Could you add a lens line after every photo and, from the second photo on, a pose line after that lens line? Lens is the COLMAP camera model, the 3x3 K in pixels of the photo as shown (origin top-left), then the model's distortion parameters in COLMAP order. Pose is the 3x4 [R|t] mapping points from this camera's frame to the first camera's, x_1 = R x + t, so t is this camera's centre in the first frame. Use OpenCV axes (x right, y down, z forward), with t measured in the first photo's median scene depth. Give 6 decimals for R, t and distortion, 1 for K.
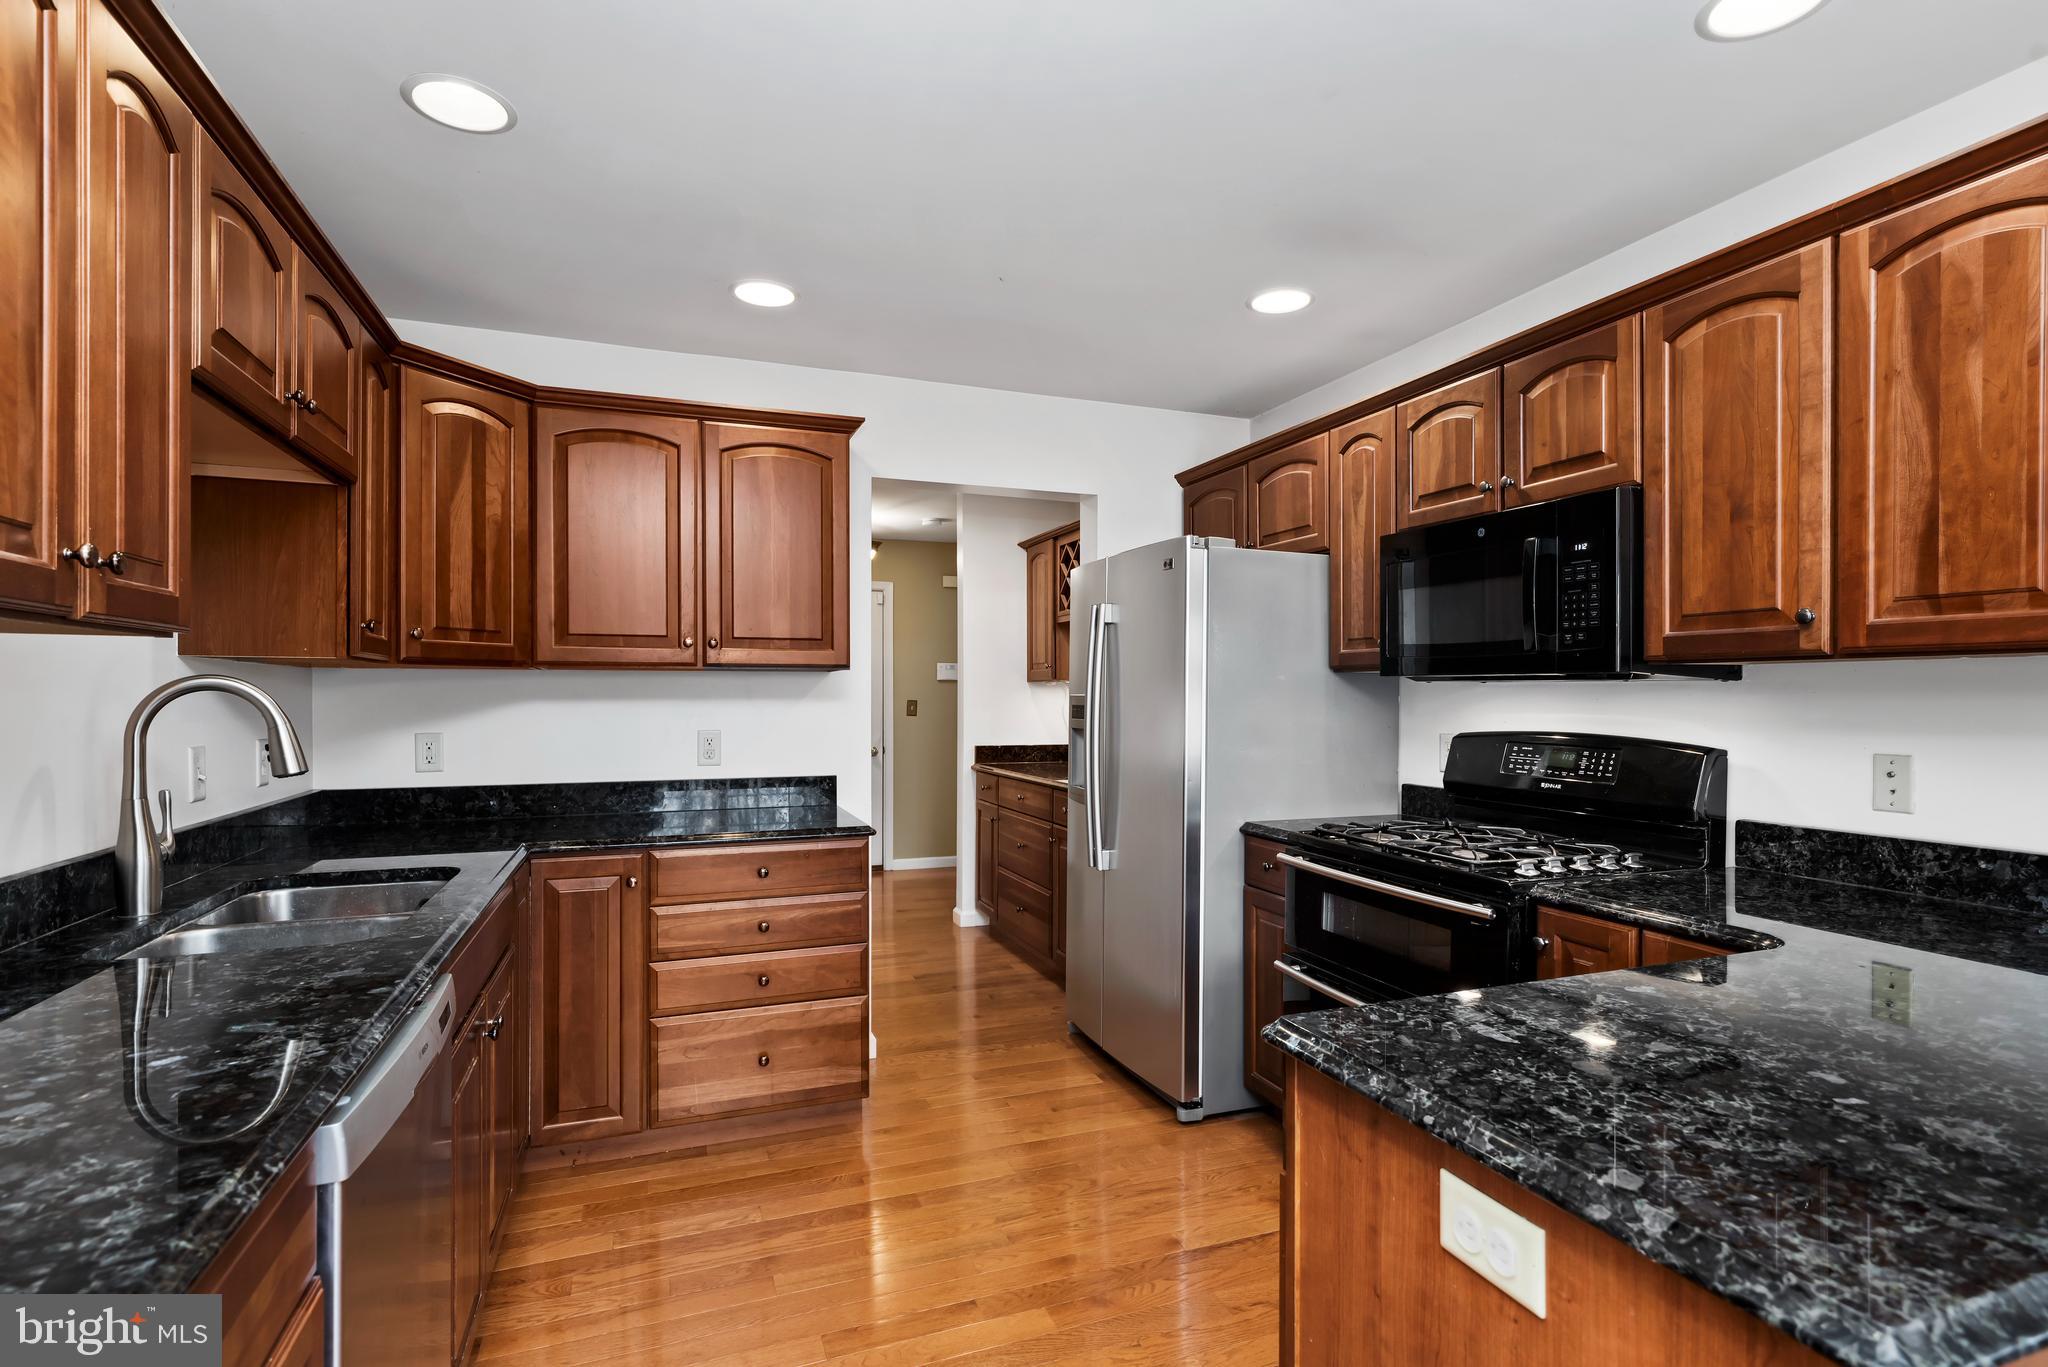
lens RADIAL K [[1013.1, 0, 1034.2], [0, 1013.1, 693.5], [0, 0, 1]] dist [-0.000035, 0.000281]
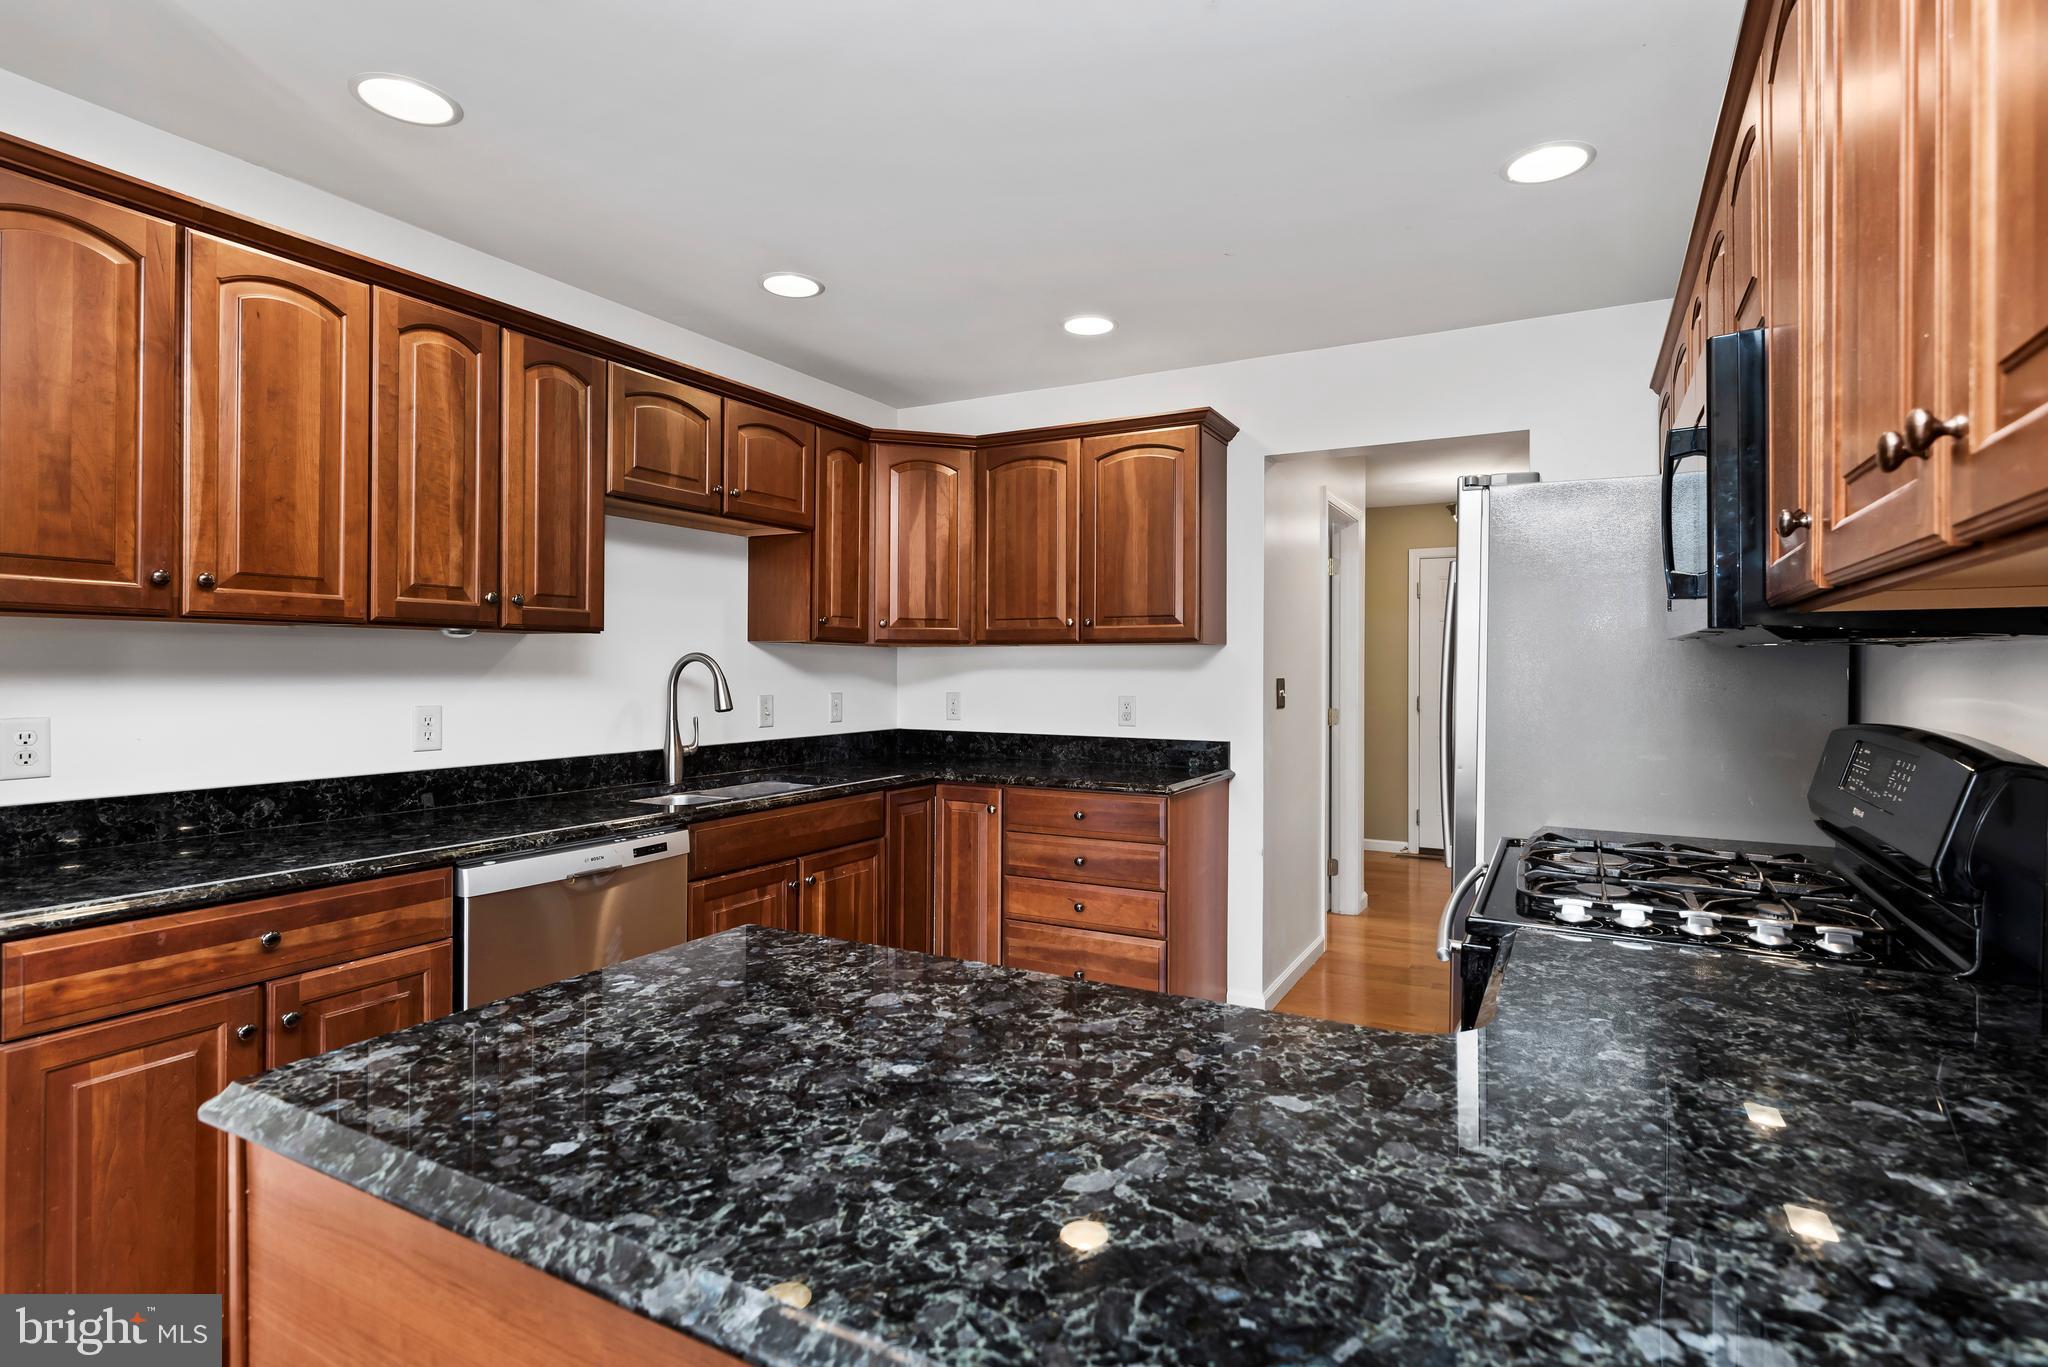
lens RADIAL K [[998.5, 0, 1040.9], [0, 998.5, 669.0], [0, 0, 1]] dist [-0.000943, -0.000201]
pose [[0.654606, 0.004885, -0.755955, 0.608564], [-0.003718, 0.999988, 0.003242, 0.001444], [0.755961, 0.000688, 0.654616, 0.207922]]
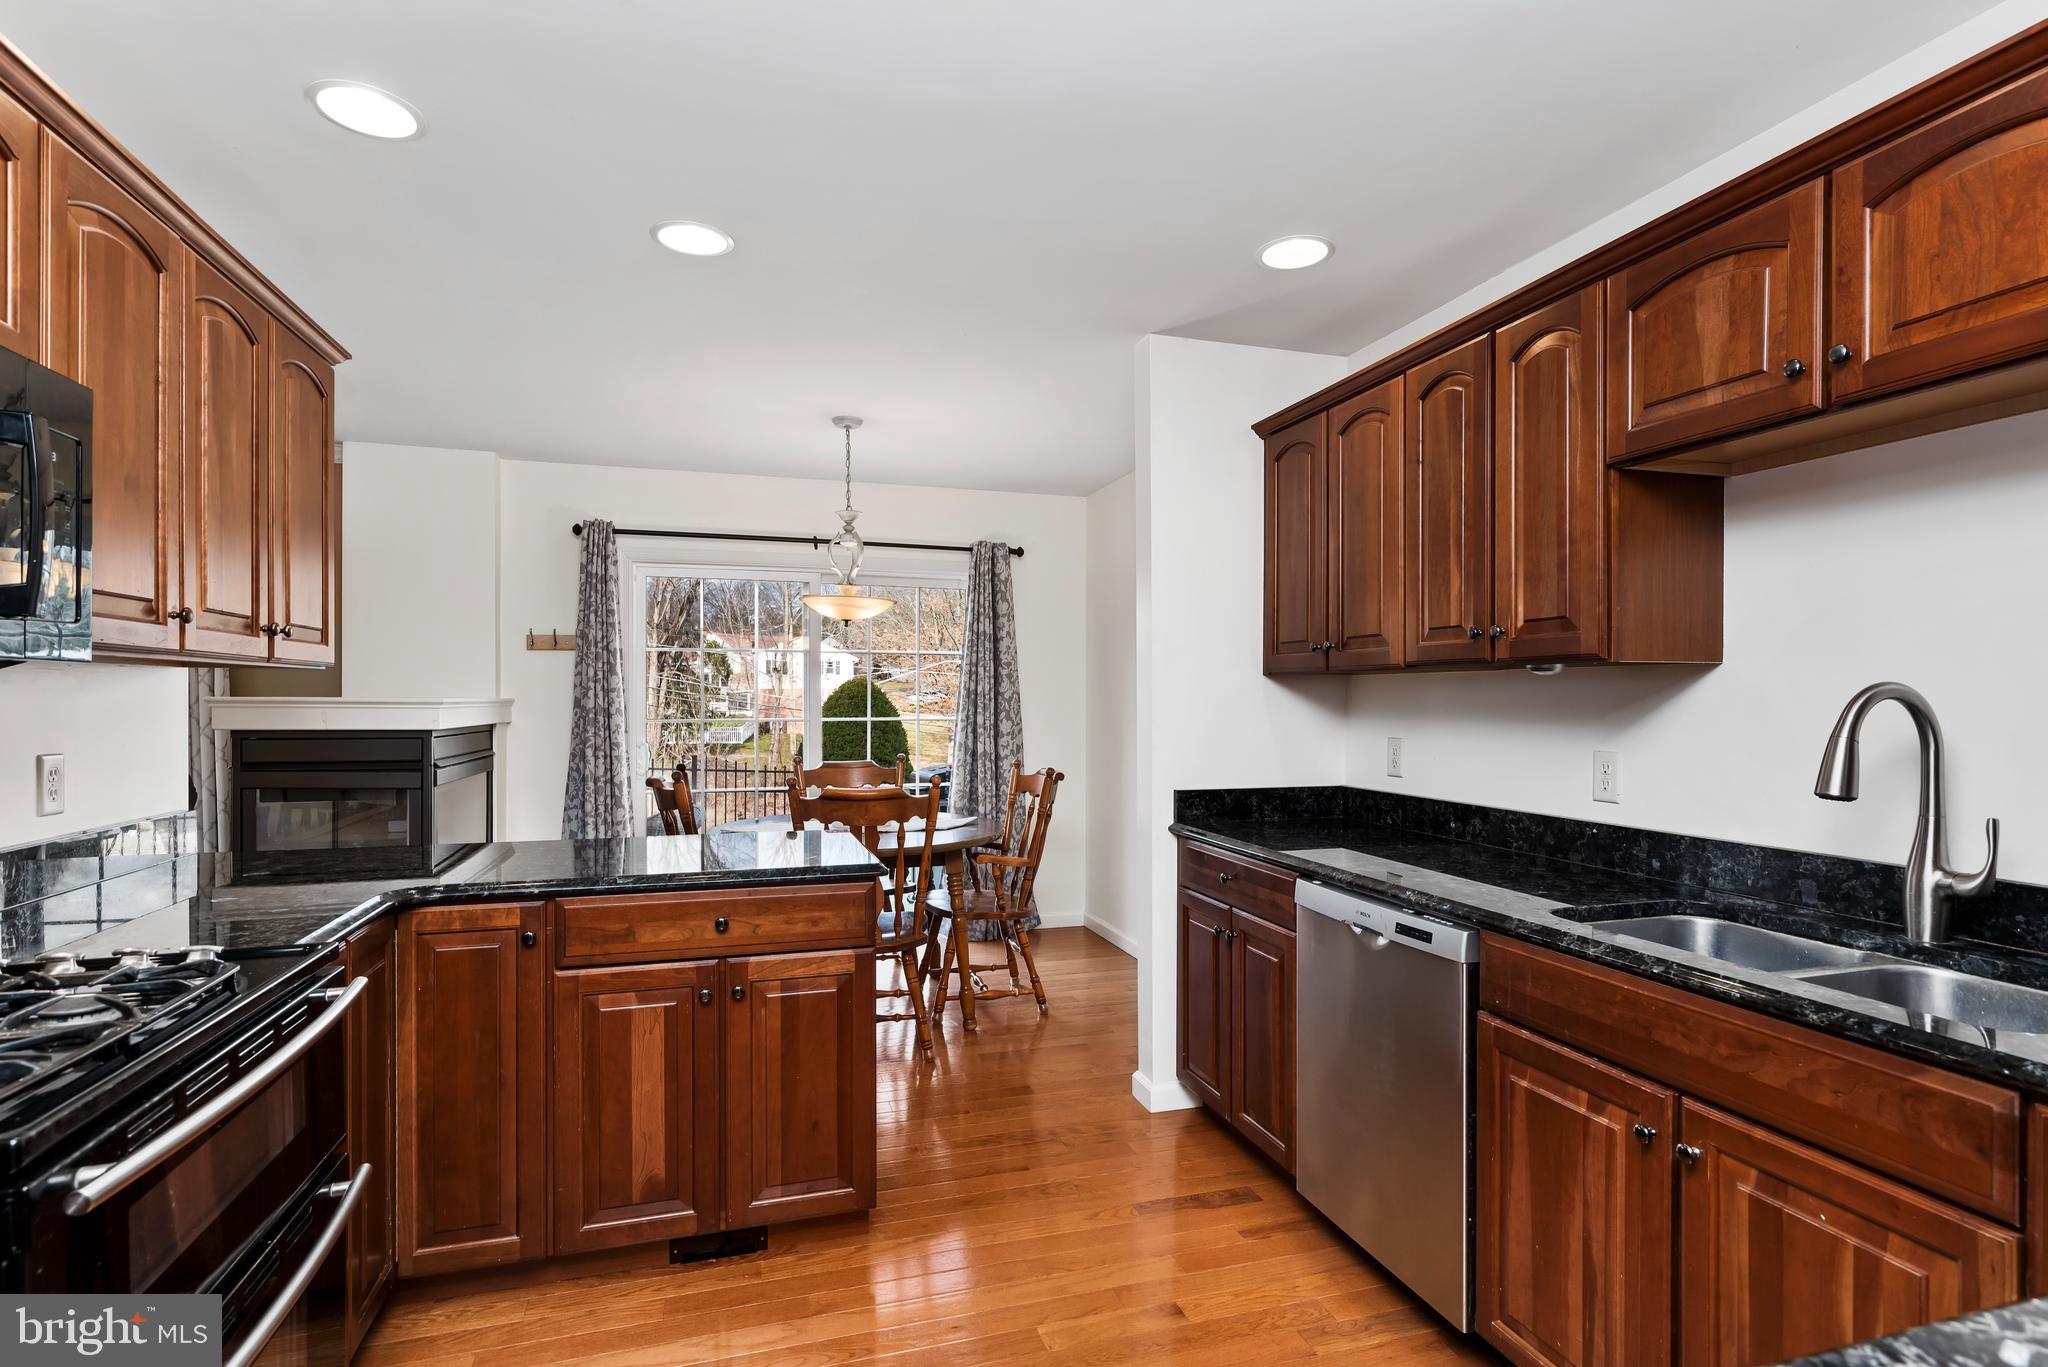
lens RADIAL K [[1013.1, 0, 1034.2], [0, 1013.1, 693.5], [0, 0, 1]] dist [-0.000035, 0.000281]
pose [[-0.998072, 0.001294, 0.062052, -0.086042], [0.000989, 0.999987, -0.004936, -0.003792], [-0.062058, -0.004866, -0.998061, 1.317429]]
